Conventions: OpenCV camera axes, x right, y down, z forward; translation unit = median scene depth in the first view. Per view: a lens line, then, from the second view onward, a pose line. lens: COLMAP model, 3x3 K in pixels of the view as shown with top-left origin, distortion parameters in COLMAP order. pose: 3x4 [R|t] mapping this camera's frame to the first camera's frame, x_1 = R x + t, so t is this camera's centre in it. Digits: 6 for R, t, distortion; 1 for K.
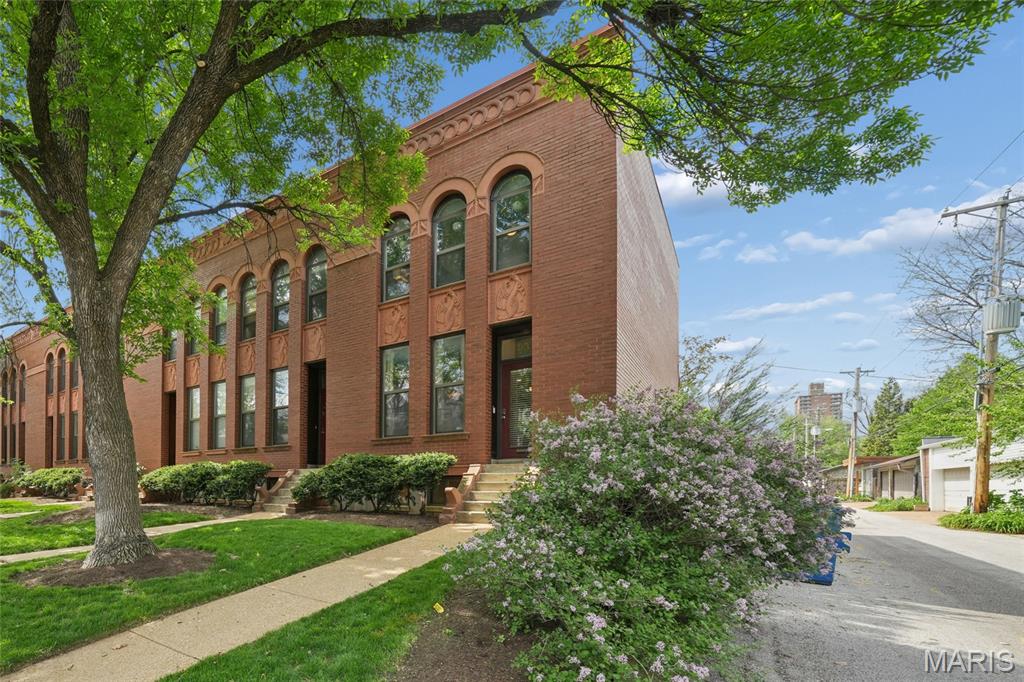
lens RADIAL K [[369.0, 0, 510.0], [0, 369.0, 340.1], [0, 0, 1]] dist [-0.028869, 0.004434]
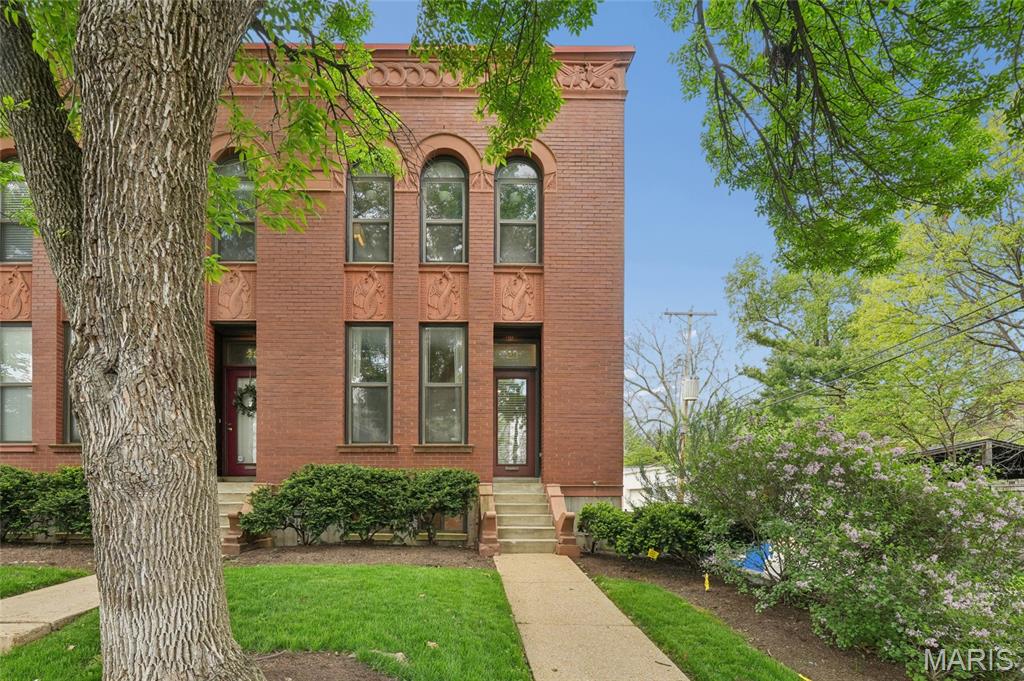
lens RADIAL K [[392.6, 0, 512.0], [0, 392.6, 366.2], [0, 0, 1]] dist [-0.001206, -0.000042]
pose [[0.892914, 0.162336, 0.419942, -0.381446], [-0.168441, 0.985448, -0.022791, 0.071102], [-0.417531, -0.050385, 0.907265, 0.150259]]
